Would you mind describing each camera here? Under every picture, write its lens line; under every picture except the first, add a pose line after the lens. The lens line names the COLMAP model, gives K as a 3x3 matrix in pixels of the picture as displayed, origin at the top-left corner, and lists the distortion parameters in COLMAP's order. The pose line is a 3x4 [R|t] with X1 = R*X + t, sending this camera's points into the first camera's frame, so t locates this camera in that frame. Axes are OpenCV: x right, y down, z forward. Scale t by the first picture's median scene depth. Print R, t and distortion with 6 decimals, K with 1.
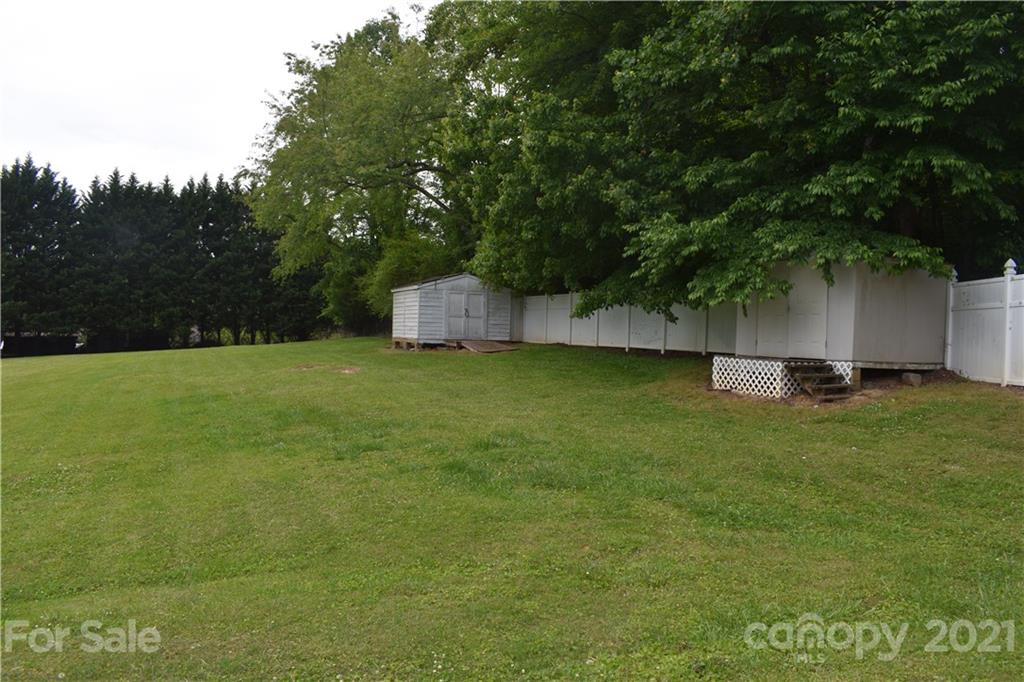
lens RADIAL K [[796.7, 0, 512.7], [0, 796.7, 337.7], [0, 0, 1]] dist [-0.095573, 0.015673]
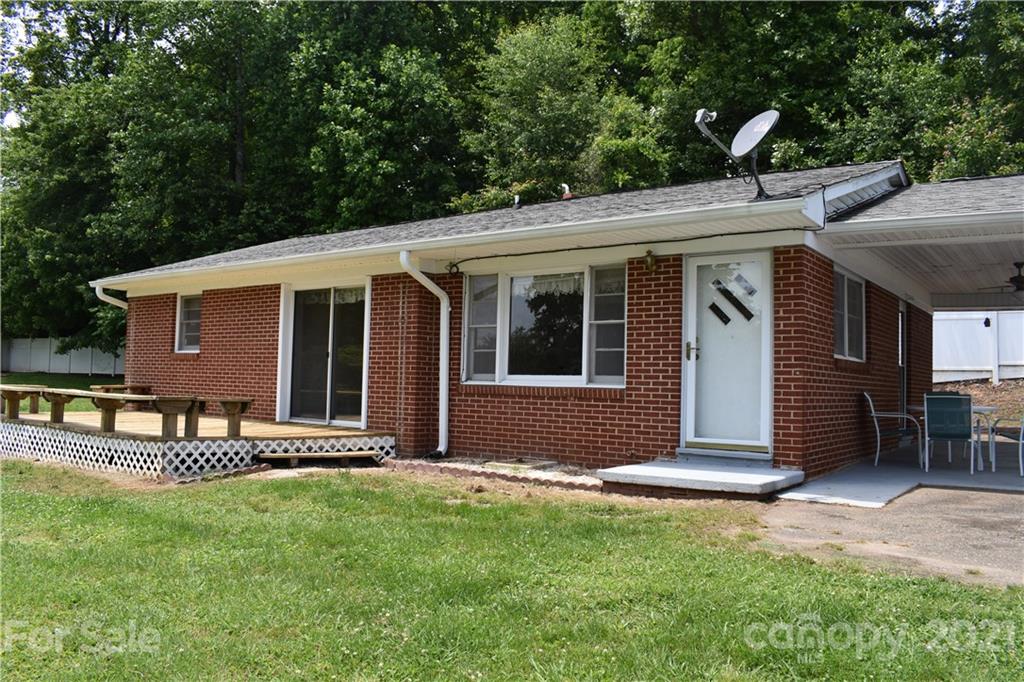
lens RADIAL K [[800.9, 0, 513.9], [0, 800.9, 338.5], [0, 0, 1]] dist [-0.093389, 0.010705]
pose [[0.801812, 0.023238, 0.597124, -0.088861], [0.006992, 0.998810, -0.048258, 0.019825], [-0.597535, 0.042869, 0.800696, -0.622235]]
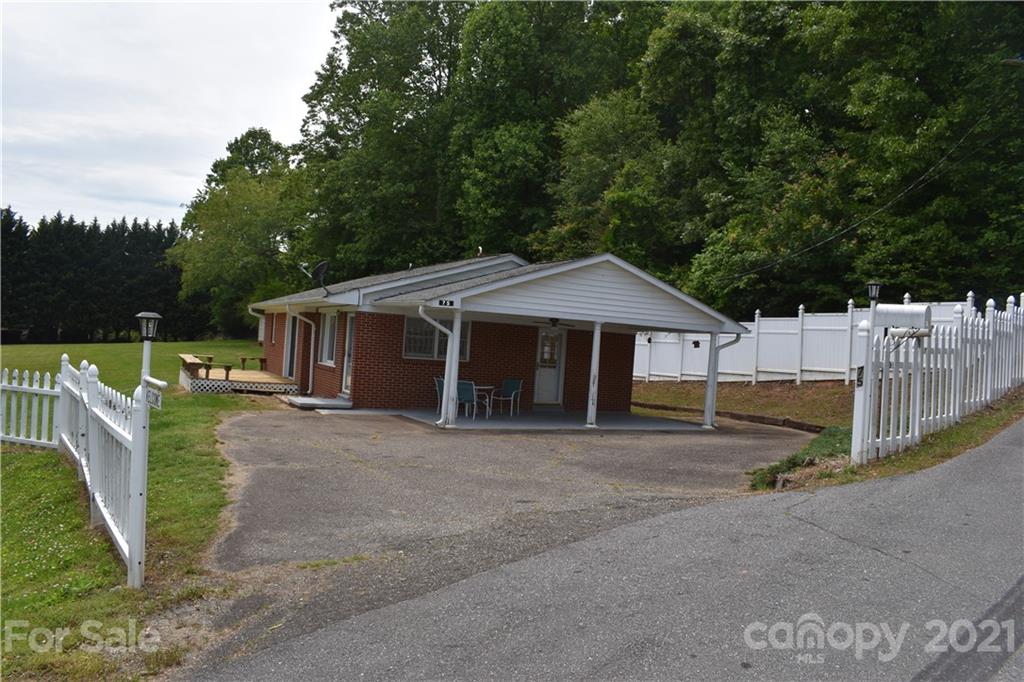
lens RADIAL K [[800.9, 0, 513.9], [0, 800.9, 338.5], [0, 0, 1]] dist [-0.093389, 0.010705]
pose [[0.986362, 0.036437, 0.160507, 0.173420], [-0.034455, 0.999292, -0.015112, 0.003525], [-0.160944, 0.009375, 0.986919, -1.138426]]
